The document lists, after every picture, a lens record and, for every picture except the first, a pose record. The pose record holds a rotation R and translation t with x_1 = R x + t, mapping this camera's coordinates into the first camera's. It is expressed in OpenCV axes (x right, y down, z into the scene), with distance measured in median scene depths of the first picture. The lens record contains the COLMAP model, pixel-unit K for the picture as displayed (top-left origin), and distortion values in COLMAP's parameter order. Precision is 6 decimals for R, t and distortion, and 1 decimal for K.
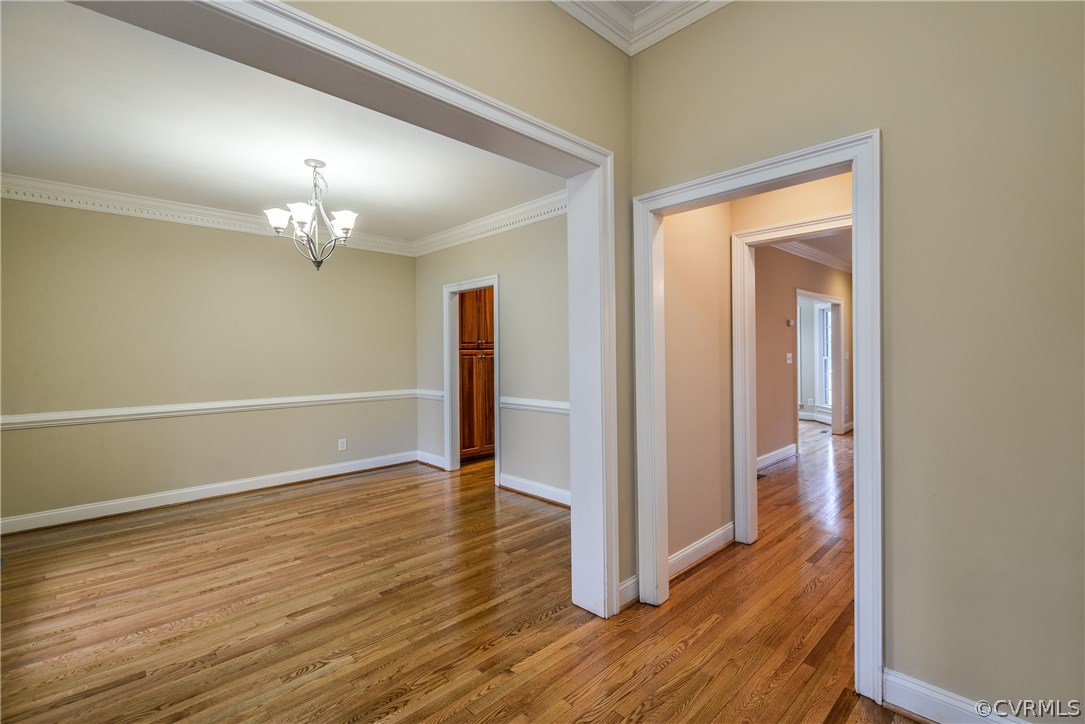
lens RADIAL K [[492.8, 0, 551.7], [0, 492.8, 359.8], [0, 0, 1]] dist [-0.026139, 0.002371]
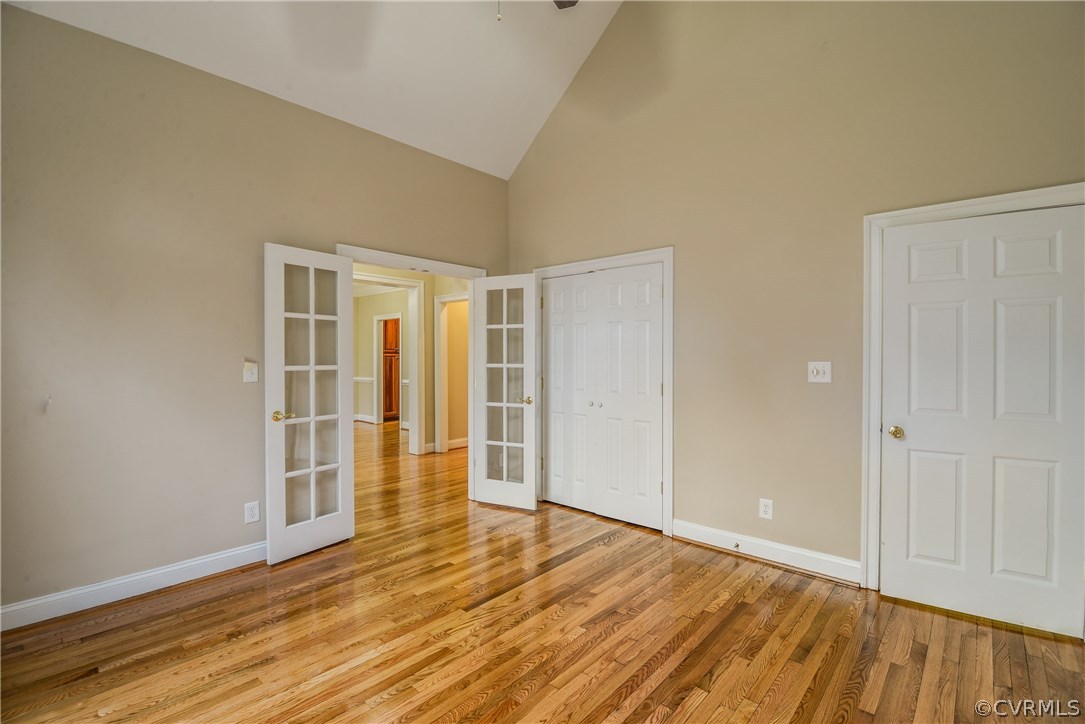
lens RADIAL K [[492.8, 0, 548.5], [0, 492.8, 356.6], [0, 0, 1]] dist [-0.026139, 0.002371]
pose [[0.997667, 0.004348, 0.068124, 0.344937], [-0.003858, 0.999966, -0.007328, 0.000670], [-0.068153, 0.007048, 0.997650, -0.947881]]
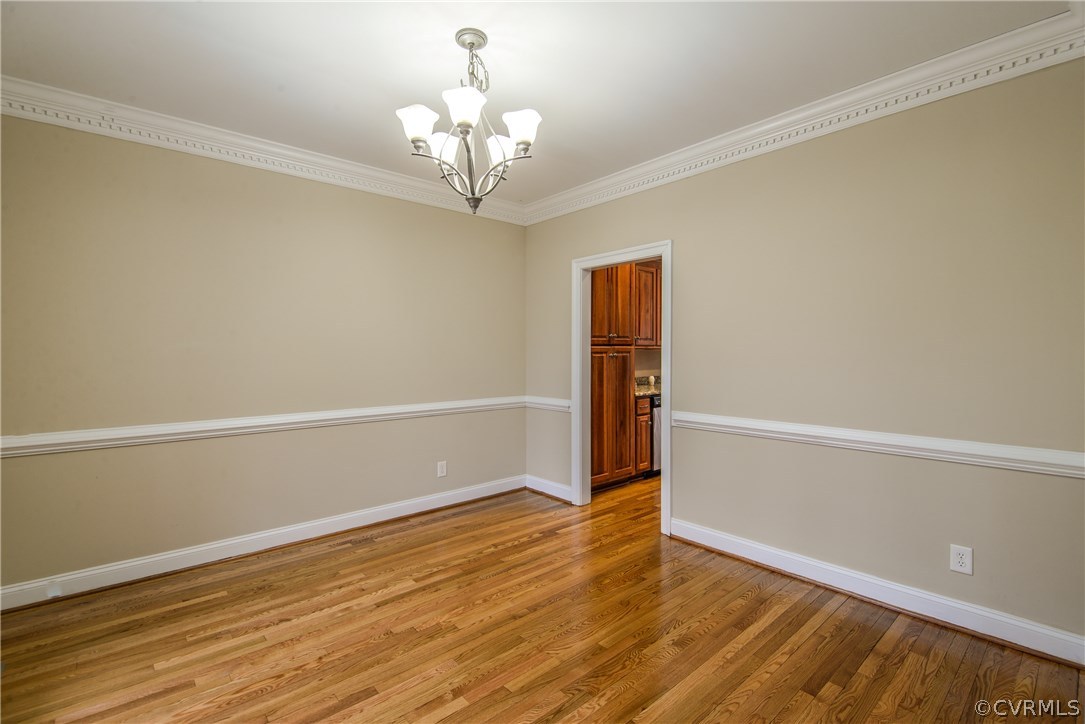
lens RADIAL K [[492.8, 0, 531.6], [0, 492.8, 365.6], [0, 0, 1]] dist [-0.026139, 0.002371]
pose [[0.997308, 0.010608, -0.072551, -0.288644], [-0.009497, 0.999833, 0.015636, -0.000798], [0.072705, -0.014905, 0.997242, 0.308925]]
